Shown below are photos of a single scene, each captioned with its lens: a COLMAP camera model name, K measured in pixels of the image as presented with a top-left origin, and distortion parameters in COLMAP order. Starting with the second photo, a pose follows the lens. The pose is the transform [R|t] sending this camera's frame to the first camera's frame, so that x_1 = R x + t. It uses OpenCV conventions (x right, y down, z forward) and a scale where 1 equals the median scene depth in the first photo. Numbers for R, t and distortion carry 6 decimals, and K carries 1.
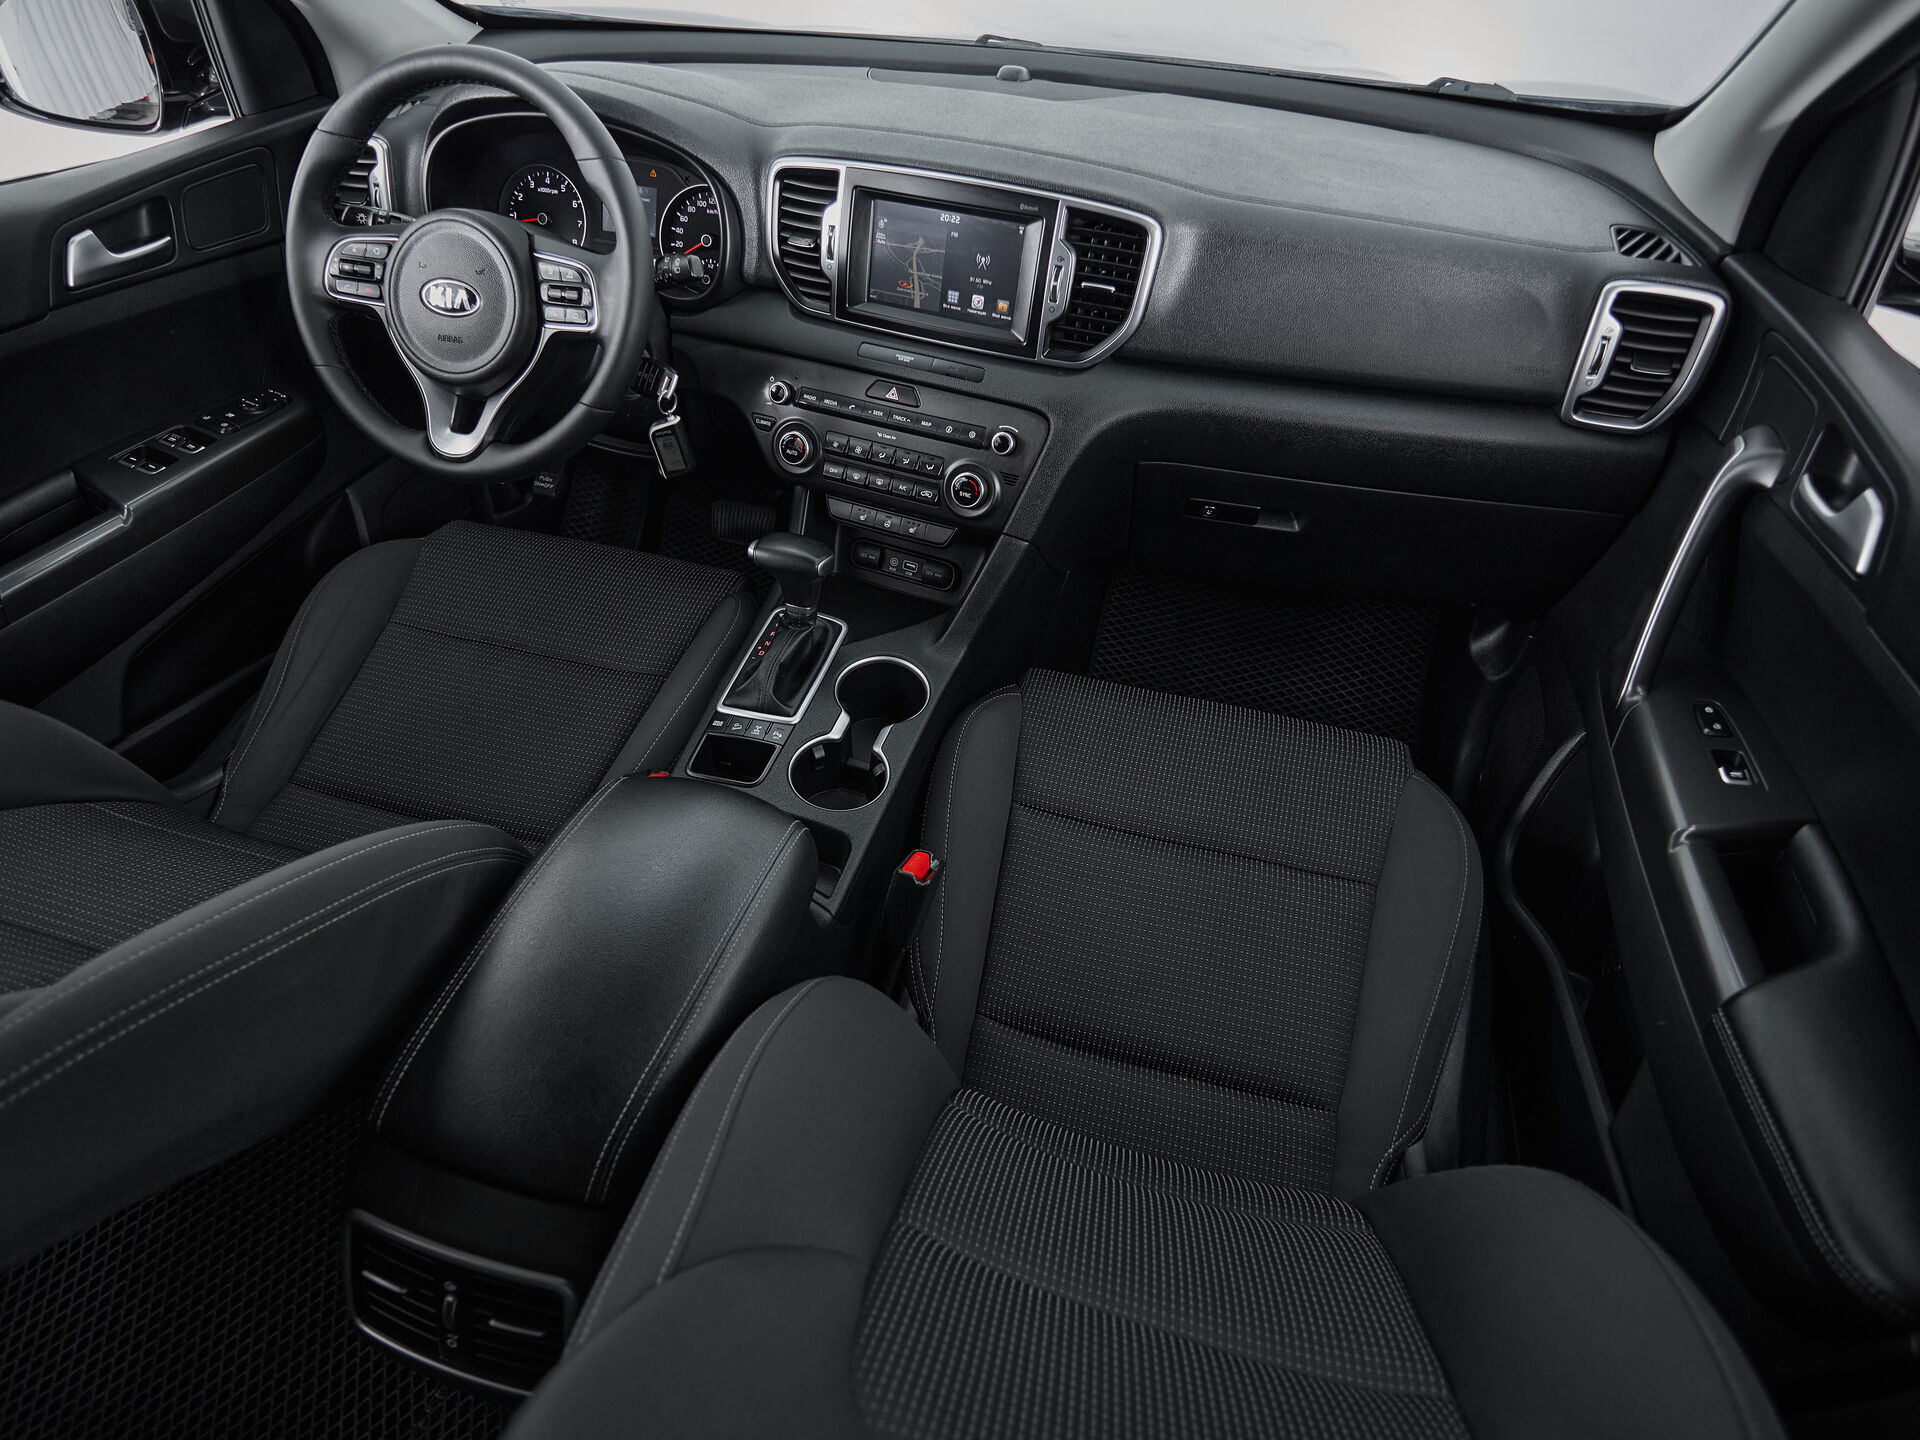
lens RADIAL K [[1045.2, 0, 921.8], [0, 1045.2, 709.6], [0, 0, 1]] dist [0.004283, -0.005242]
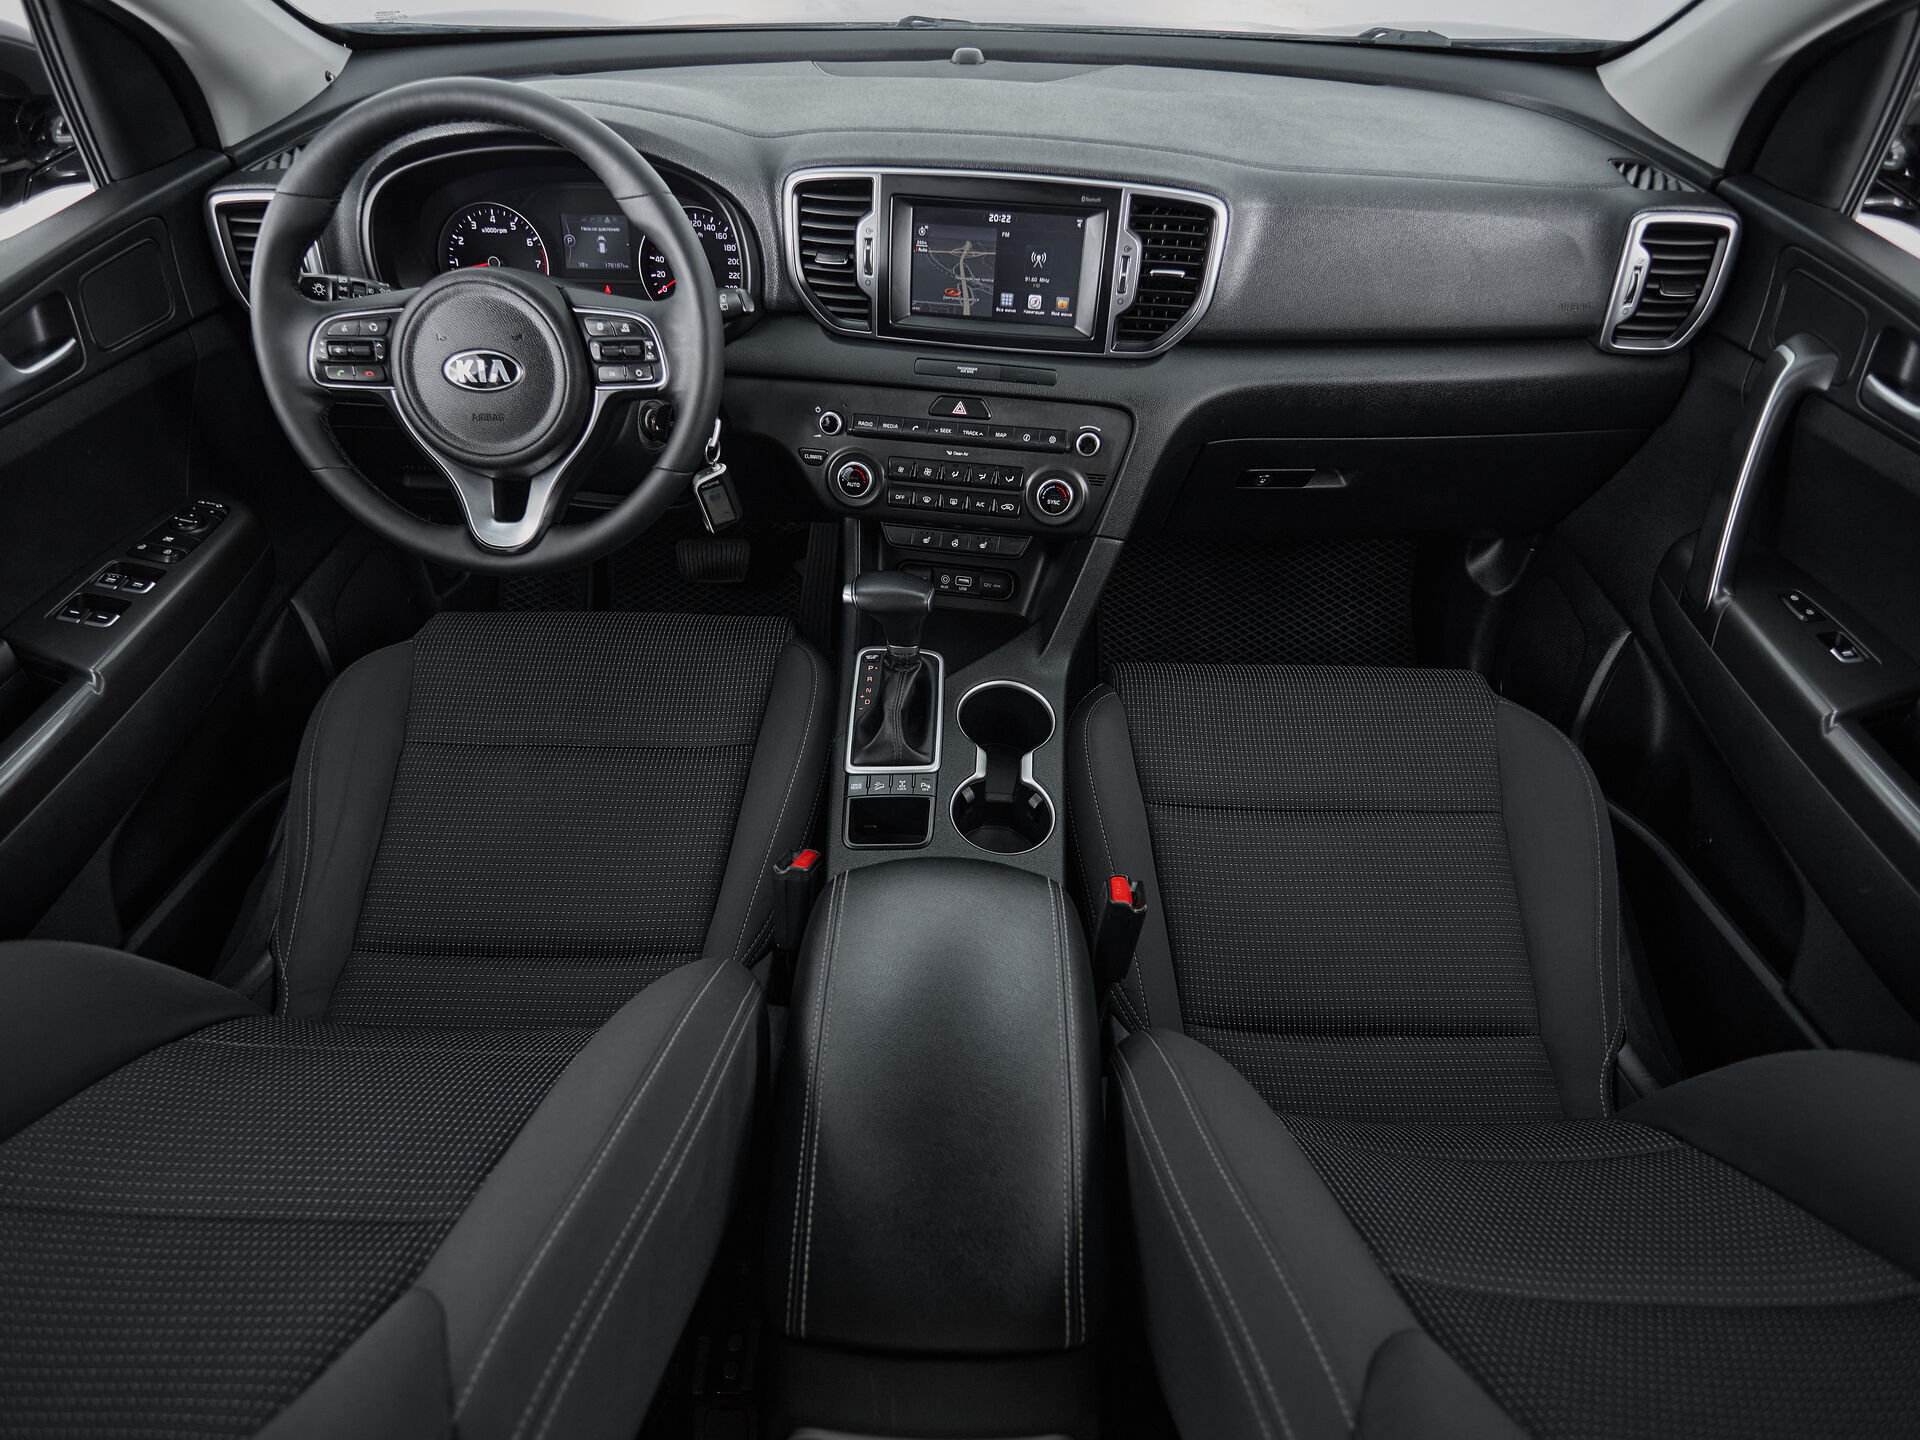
lens RADIAL K [[1045.2, 0, 929.3], [0, 1045.2, 710.6], [0, 0, 1]] dist [0.004283, -0.005242]
pose [[0.966473, -0.187731, 0.175176, -0.277711], [0.183216, 0.982186, 0.041746, -0.078852], [-0.179893, -0.008251, 0.983652, 0.069778]]
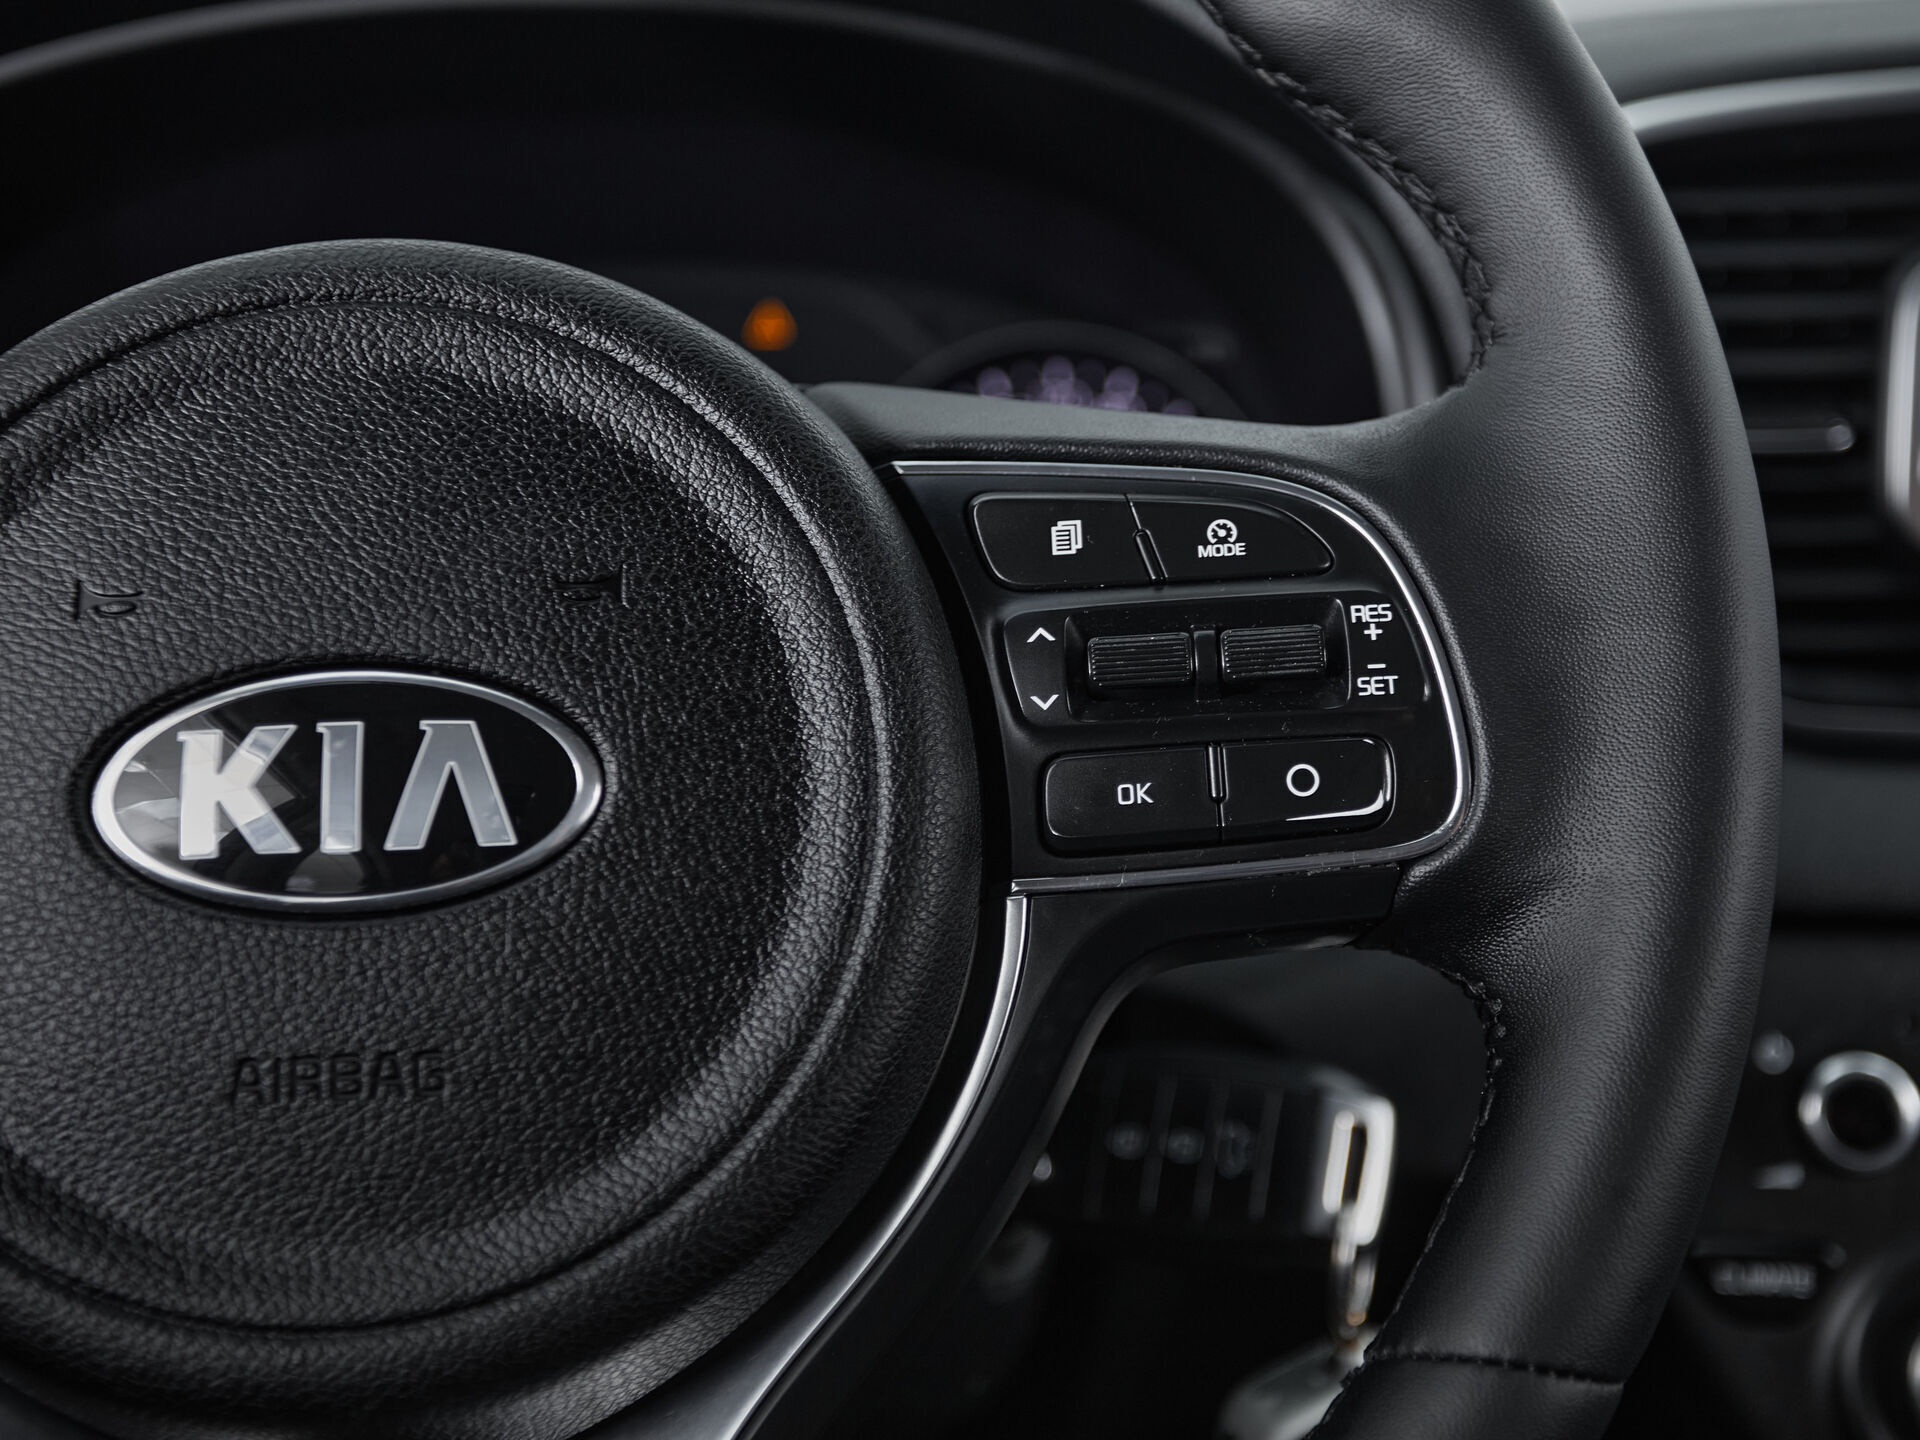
lens RADIAL K [[2427.3, 0, 1076.0], [0, 2427.3, 678.0], [0, 0, 1]] dist [0.040516, 0.000000]
pose [[0.938813, -0.102899, 0.328697, -0.434017], [0.242049, 0.876043, -0.417087, -0.233841], [-0.245035, 0.471127, 0.847347, 0.653788]]
